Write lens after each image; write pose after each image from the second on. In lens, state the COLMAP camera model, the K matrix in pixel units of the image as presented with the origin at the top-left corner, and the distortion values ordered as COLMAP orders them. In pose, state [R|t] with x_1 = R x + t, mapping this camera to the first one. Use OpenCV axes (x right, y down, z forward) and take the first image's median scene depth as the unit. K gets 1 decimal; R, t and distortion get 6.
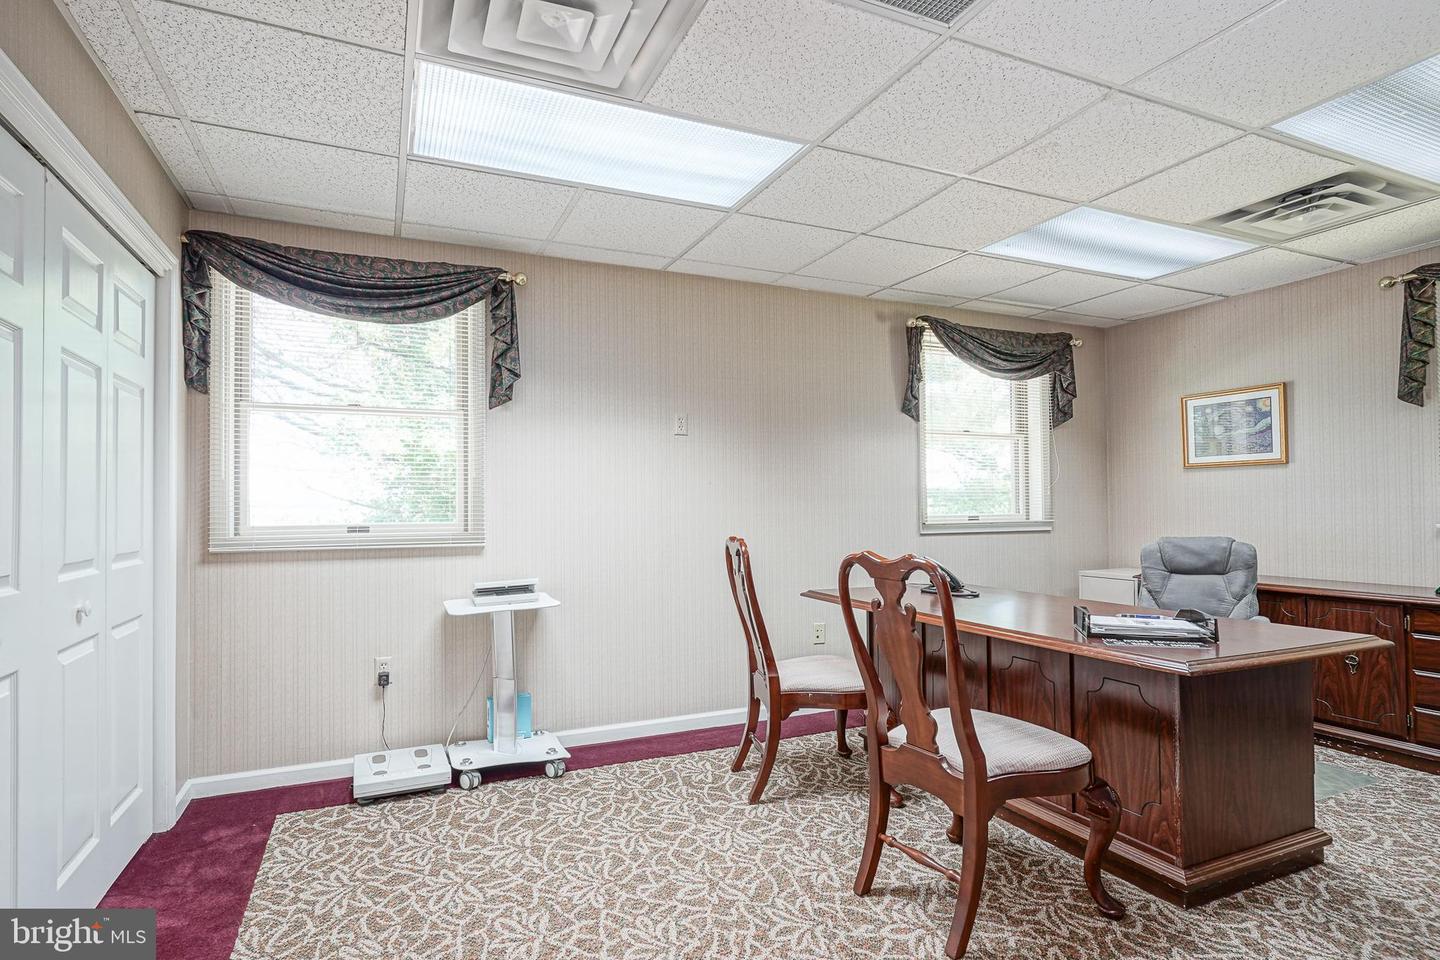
lens RADIAL K [[716.2, 0, 723.5], [0, 716.2, 488.5], [0, 0, 1]] dist [-0.011253, 0.005492]
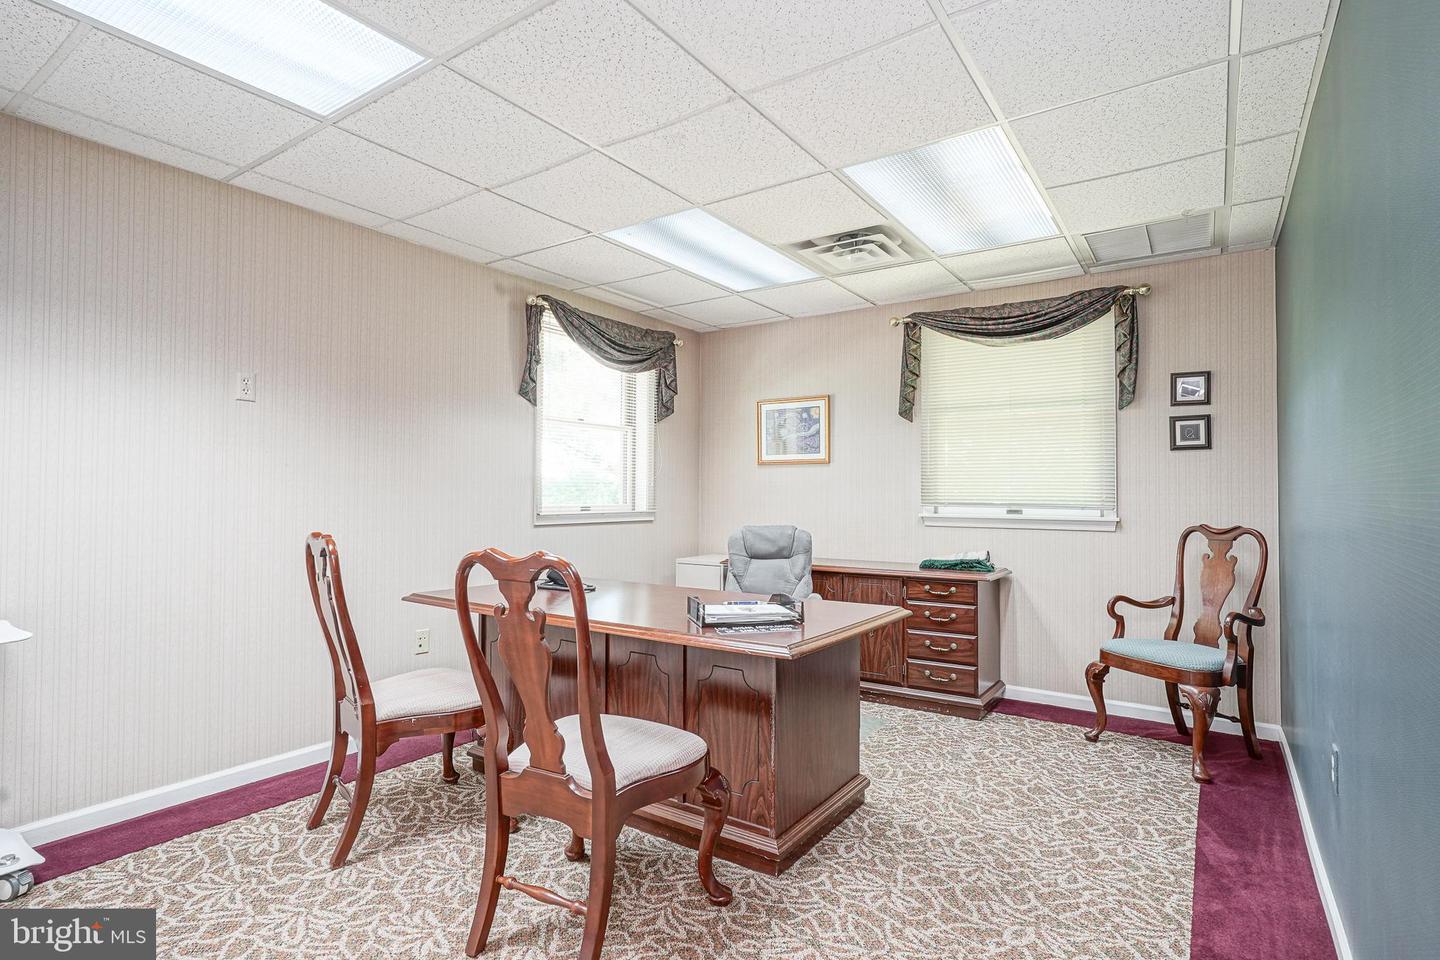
lens RADIAL K [[716.2, 0, 655.0], [0, 716.2, 473.2], [0, 0, 1]] dist [-0.011253, 0.005492]
pose [[0.896175, 0.024290, 0.443036, -0.002965], [-0.021676, 0.999705, -0.010964, 0.002435], [-0.443171, 0.000223, 0.896437, 0.120151]]
